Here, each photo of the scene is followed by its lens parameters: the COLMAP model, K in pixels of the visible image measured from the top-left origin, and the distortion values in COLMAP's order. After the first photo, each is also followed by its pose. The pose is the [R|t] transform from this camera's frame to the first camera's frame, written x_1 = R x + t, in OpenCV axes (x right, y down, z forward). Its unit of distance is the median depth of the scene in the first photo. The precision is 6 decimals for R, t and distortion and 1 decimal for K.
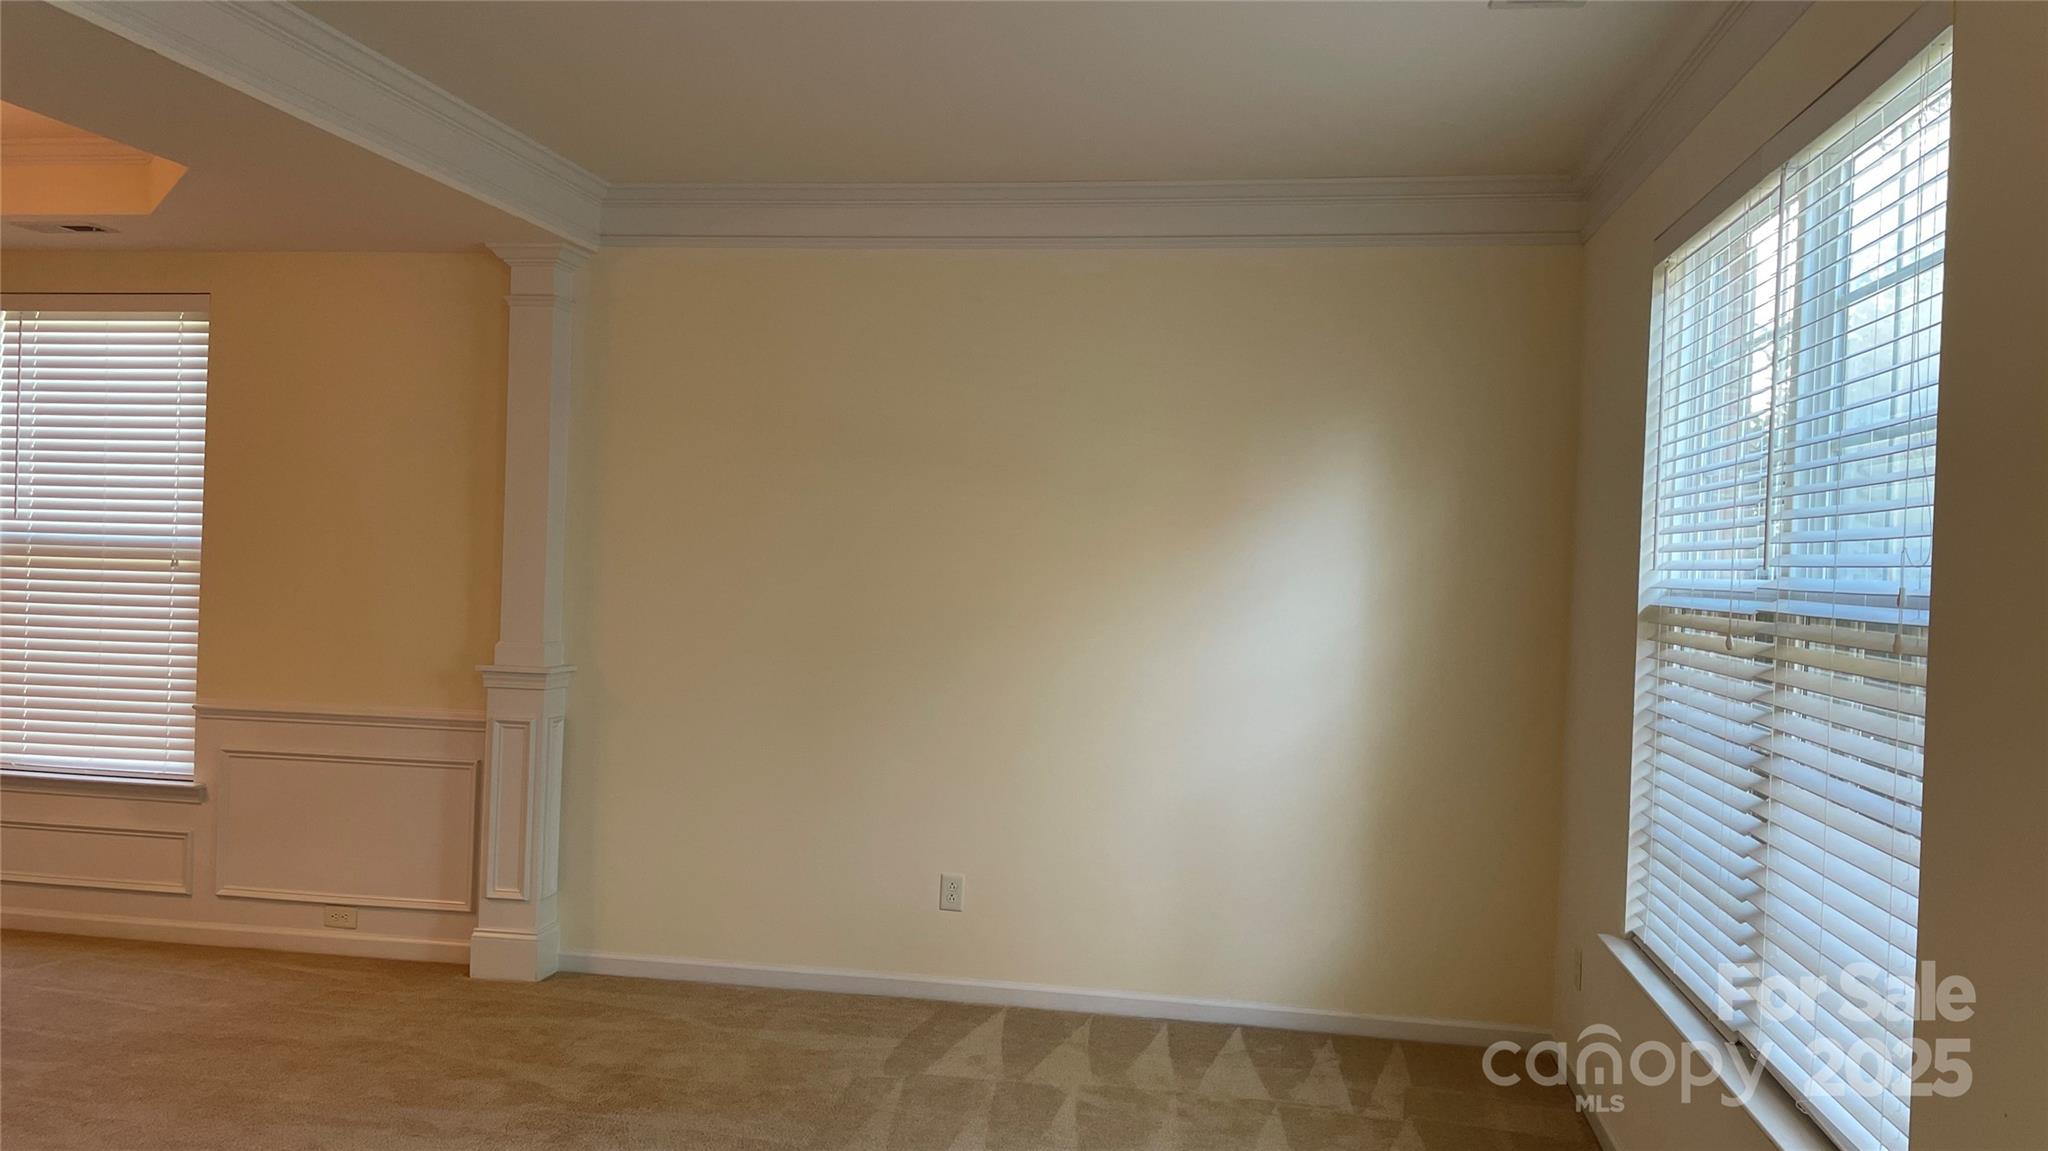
lens RADIAL K [[1560.7, 0, 1024.0], [0, 1560.7, 575.5], [0, 0, 1]] dist [0.114843, -0.152273]
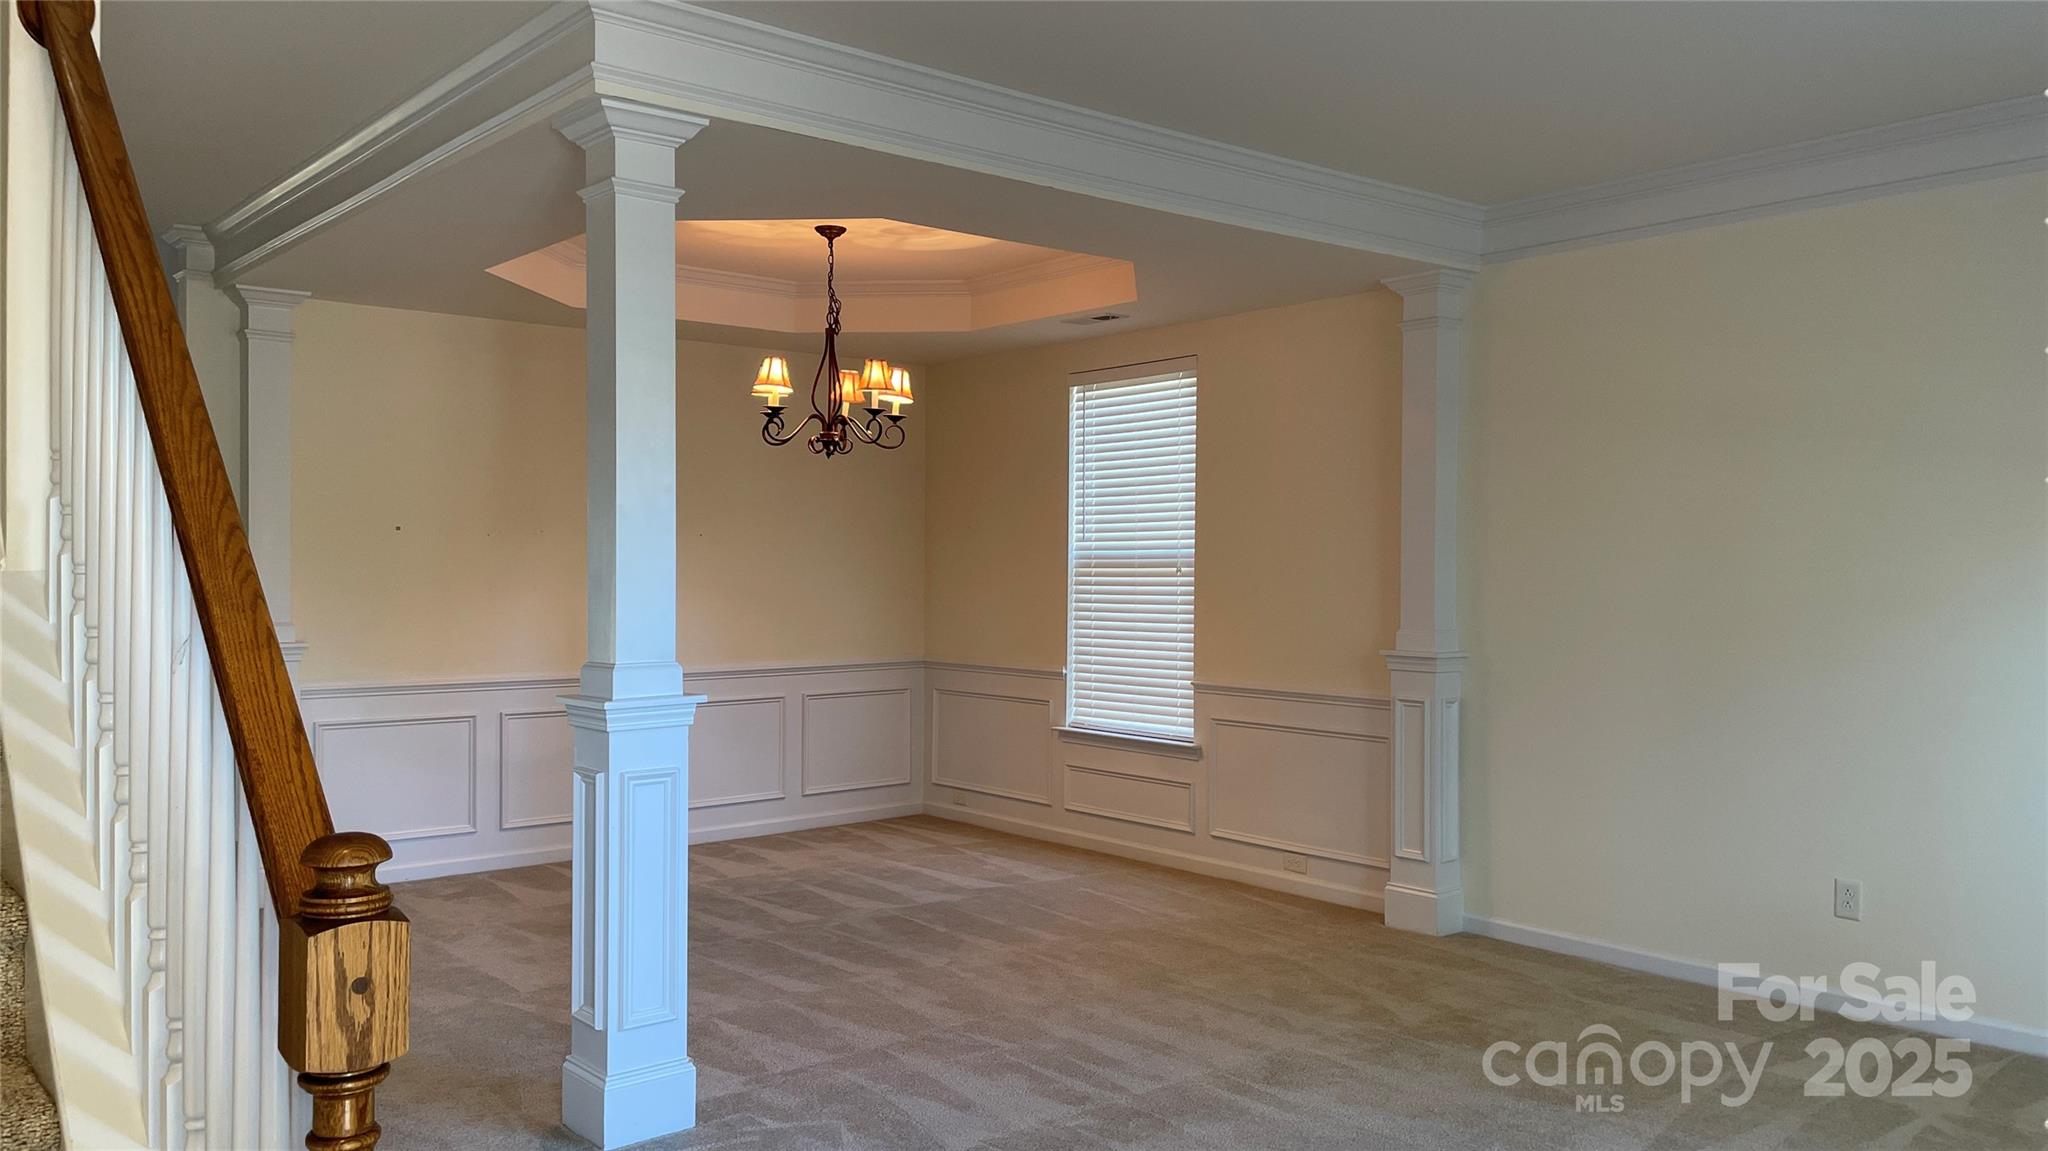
lens RADIAL K [[1560.7, 0, 1024.0], [0, 1560.7, 575.5], [0, 0, 1]] dist [0.114843, -0.152273]
pose [[0.756825, -0.027580, -0.653035, 0.197723], [0.016622, 0.999598, -0.022953, 0.024238], [0.653406, 0.006517, 0.756980, -0.026034]]
